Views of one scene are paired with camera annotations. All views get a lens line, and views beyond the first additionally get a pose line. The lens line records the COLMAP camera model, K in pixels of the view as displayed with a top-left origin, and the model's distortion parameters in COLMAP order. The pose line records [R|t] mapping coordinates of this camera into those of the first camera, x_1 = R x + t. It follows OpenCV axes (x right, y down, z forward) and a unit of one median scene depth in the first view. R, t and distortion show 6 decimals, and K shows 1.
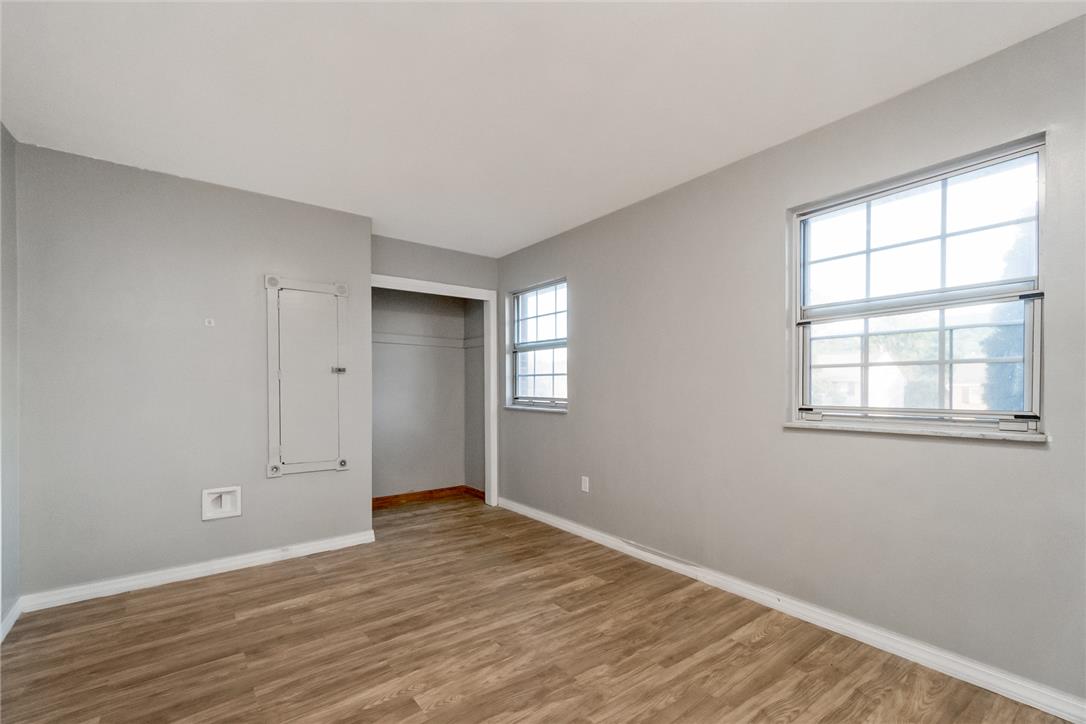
lens RADIAL K [[469.2, 0, 537.4], [0, 469.2, 390.2], [0, 0, 1]] dist [0.011505, 0.000112]
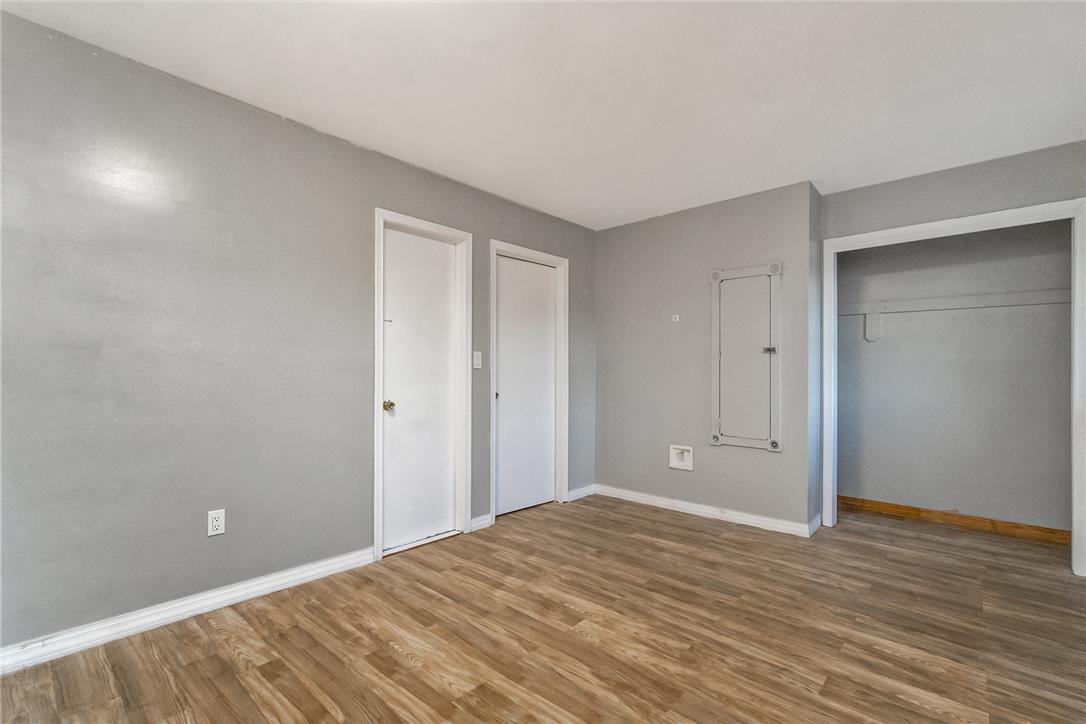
lens RADIAL K [[481.2, 0, 543.0], [0, 481.2, 362.0], [0, 0, 1]] dist [0.000480, 0.000203]
pose [[0.186168, -0.015564, -0.982395, 0.650736], [-0.005571, 0.999842, -0.016896, 0.003400], [0.982502, 0.008619, 0.186052, 0.447134]]
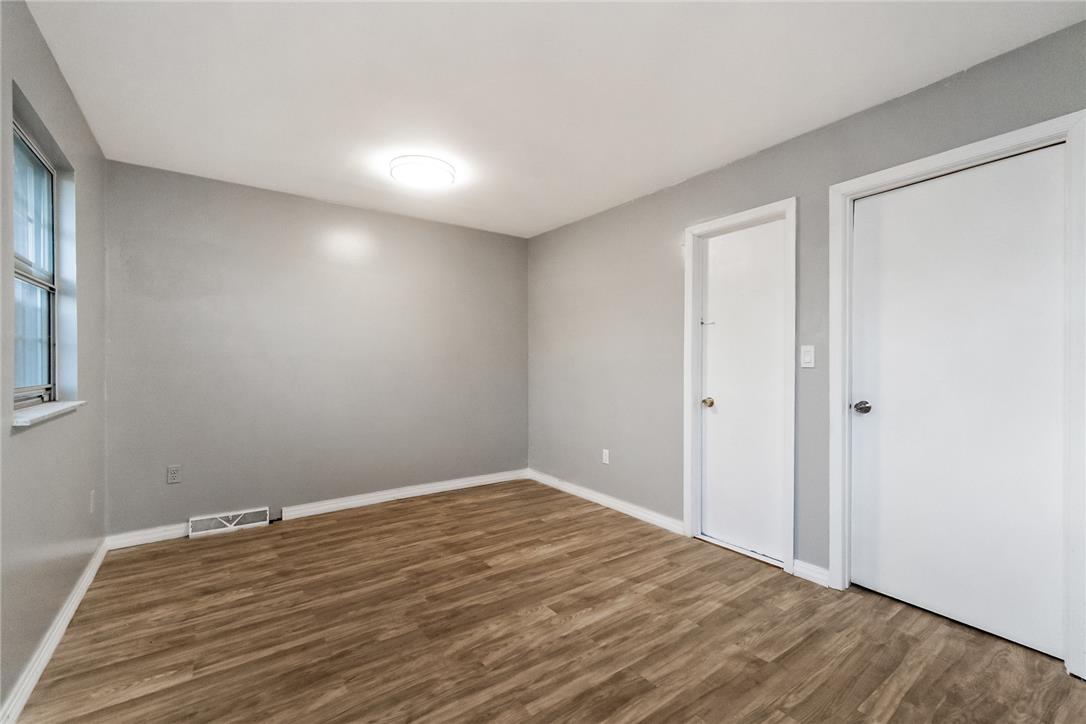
lens RADIAL K [[466.7, 0, 549.6], [0, 466.7, 358.0], [0, 0, 1]] dist [0.005145, 0.000656]
pose [[-0.999892, -0.001754, 0.014612, -0.177439], [-0.002019, 0.999834, -0.018102, -0.002307], [-0.014578, -0.018129, -0.999729, 1.534282]]
